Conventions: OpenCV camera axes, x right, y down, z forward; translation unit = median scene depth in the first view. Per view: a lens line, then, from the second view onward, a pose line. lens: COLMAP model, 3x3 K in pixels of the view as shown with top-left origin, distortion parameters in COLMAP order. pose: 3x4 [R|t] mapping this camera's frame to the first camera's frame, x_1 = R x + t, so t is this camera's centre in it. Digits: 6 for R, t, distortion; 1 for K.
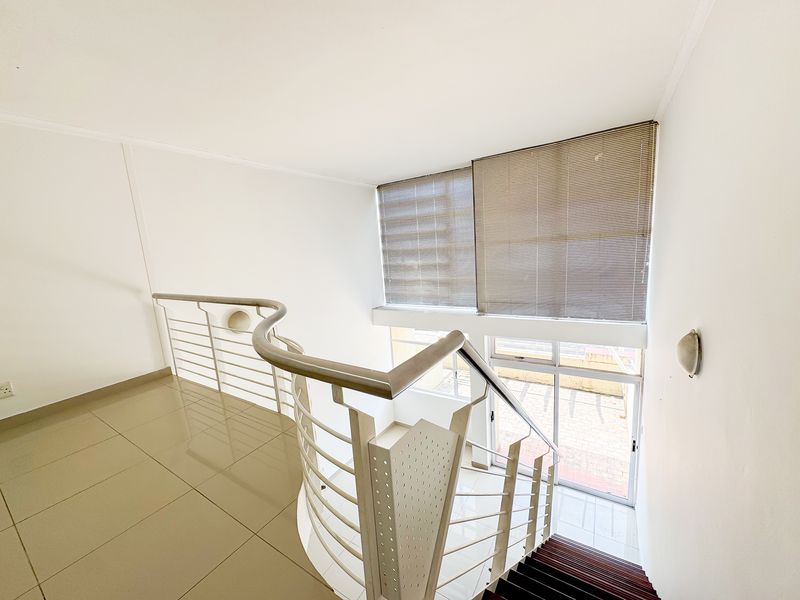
lens RADIAL K [[315.3, 0, 400.0], [0, 315.3, 300.0], [0, 0, 1]] dist [-0.002166, -0.000137]
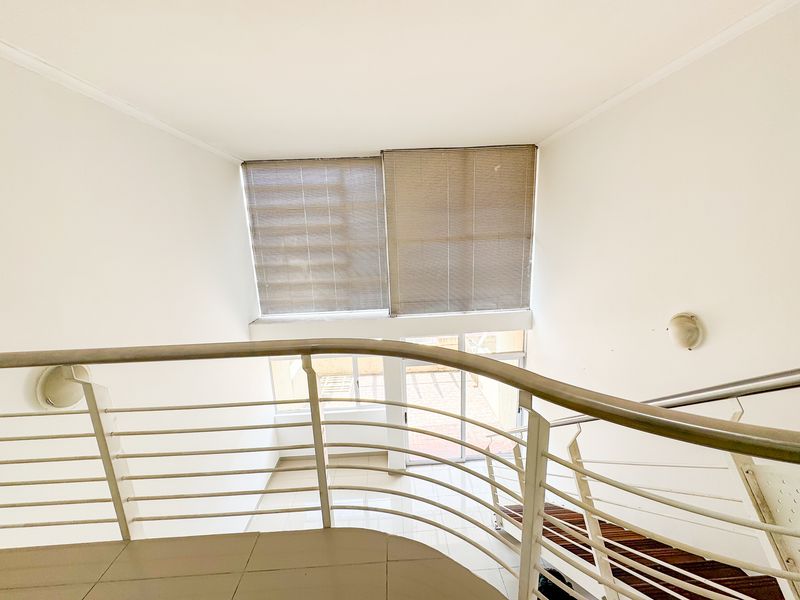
lens RADIAL K [[315.3, 0, 400.0], [0, 315.3, 300.0], [0, 0, 1]] dist [-0.002166, -0.000137]
pose [[0.821161, -0.079660, 0.565110, -0.234252], [0.077030, 0.996620, 0.028554, -0.025485], [-0.565474, 0.020083, 0.824521, 0.184108]]
